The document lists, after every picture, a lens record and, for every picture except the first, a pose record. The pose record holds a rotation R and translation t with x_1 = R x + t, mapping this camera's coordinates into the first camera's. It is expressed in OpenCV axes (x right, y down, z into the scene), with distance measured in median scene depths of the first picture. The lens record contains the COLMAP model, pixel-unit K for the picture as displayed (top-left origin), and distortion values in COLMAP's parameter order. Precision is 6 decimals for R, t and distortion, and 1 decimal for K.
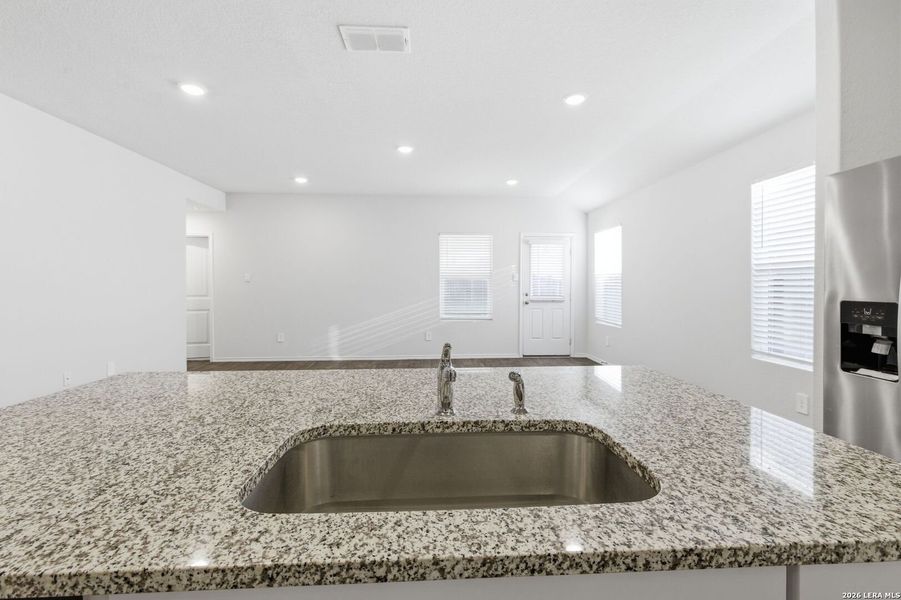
lens RADIAL K [[397.4, 0, 455.8], [0, 397.4, 296.0], [0, 0, 1]] dist [-0.000149, 0.000146]
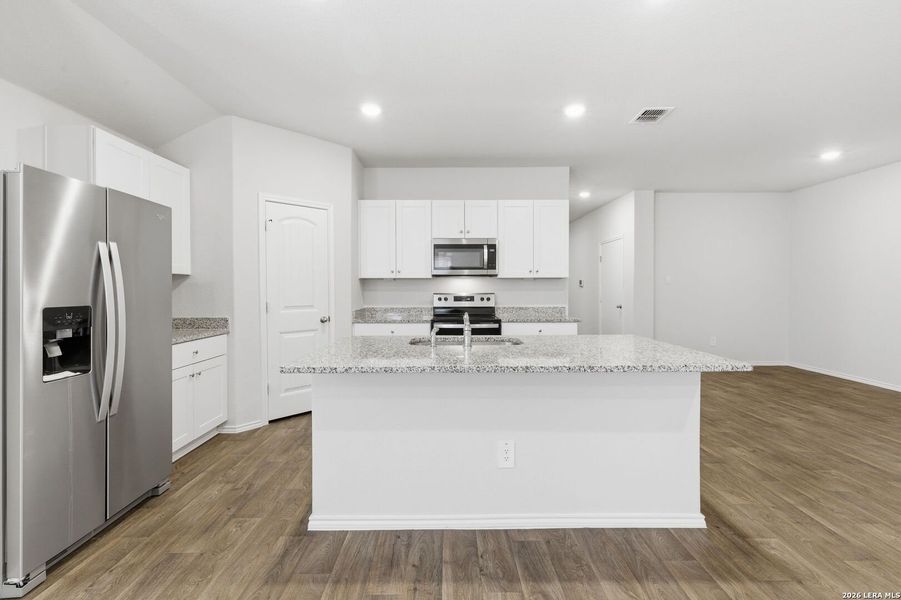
lens RADIAL K [[392.1, 0, 450.2], [0, 392.1, 290.8], [0, 0, 1]] dist [0.000658, 0.000585]
pose [[-0.998977, 0.005452, 0.044900, 0.002947], [0.006938, 0.999431, 0.033003, -0.052531], [-0.044694, 0.033280, -0.998446, 1.987278]]
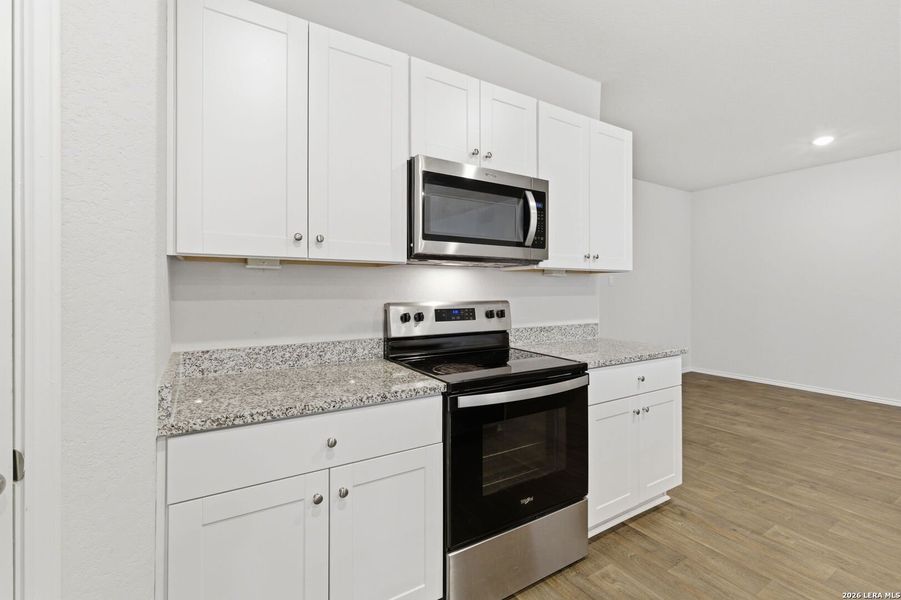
lens RADIAL K [[392.1, 0, 450.2], [0, 392.1, 290.8], [0, 0, 1]] dist [0.000658, 0.000585]
pose [[-0.877181, 0.005791, -0.480125, 0.641848], [-0.008186, 0.999602, 0.027014, -0.008589], [0.480091, 0.027627, -0.876784, 0.216197]]
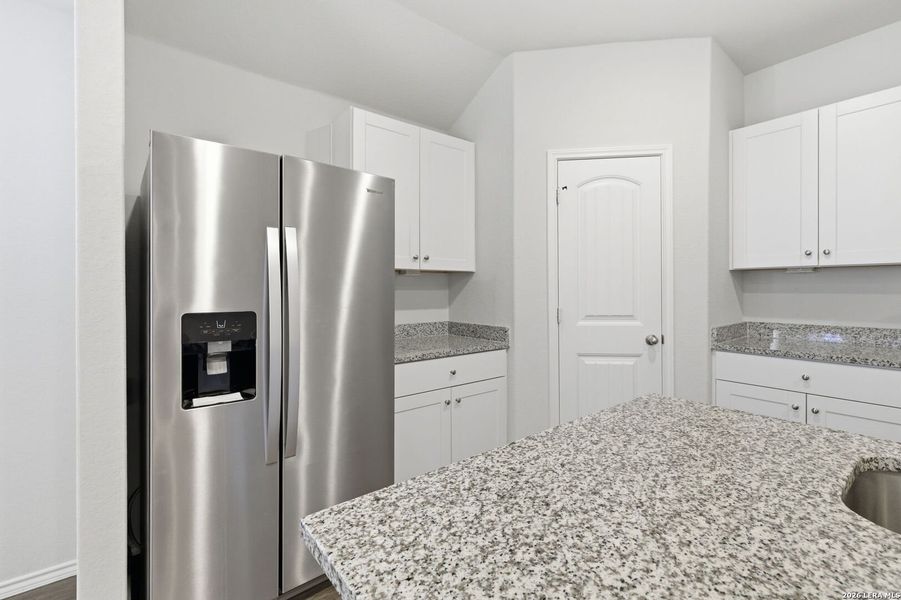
lens RADIAL K [[404.9, 0, 456.0], [0, 404.9, 289.1], [0, 0, 1]] dist [0.016240, -0.000041]
pose [[-0.589269, 0.004584, 0.807924, 0.100375], [0.027779, 0.999508, 0.014591, -0.030536], [-0.807459, 0.031041, -0.589106, 1.099611]]
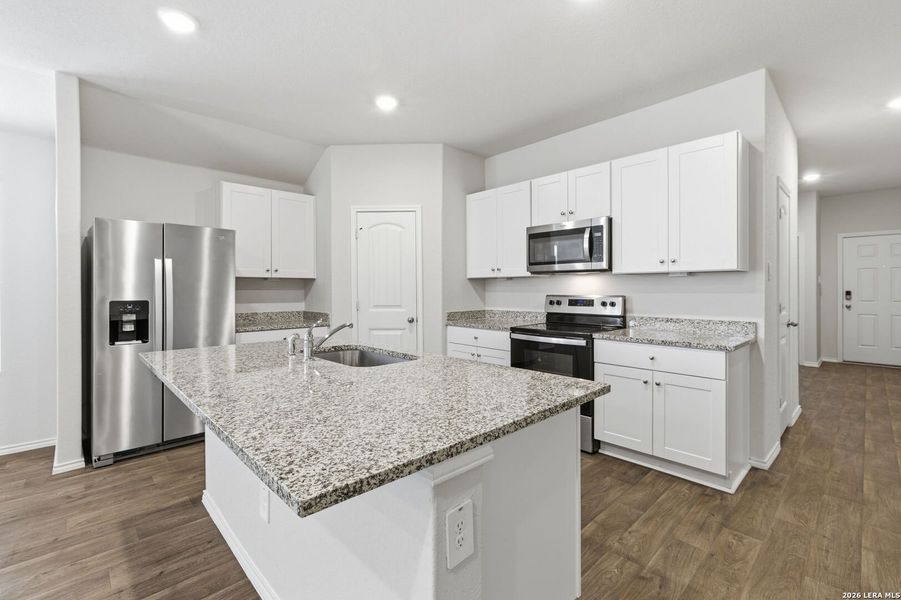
lens RADIAL K [[392.1, 0, 450.2], [0, 392.1, 290.8], [0, 0, 1]] dist [0.000658, 0.000585]
pose [[-0.655055, 0.002177, 0.755578, -1.110886], [0.025222, 0.999502, 0.018987, -0.023098], [-0.755160, 0.031495, -0.654784, 1.059508]]
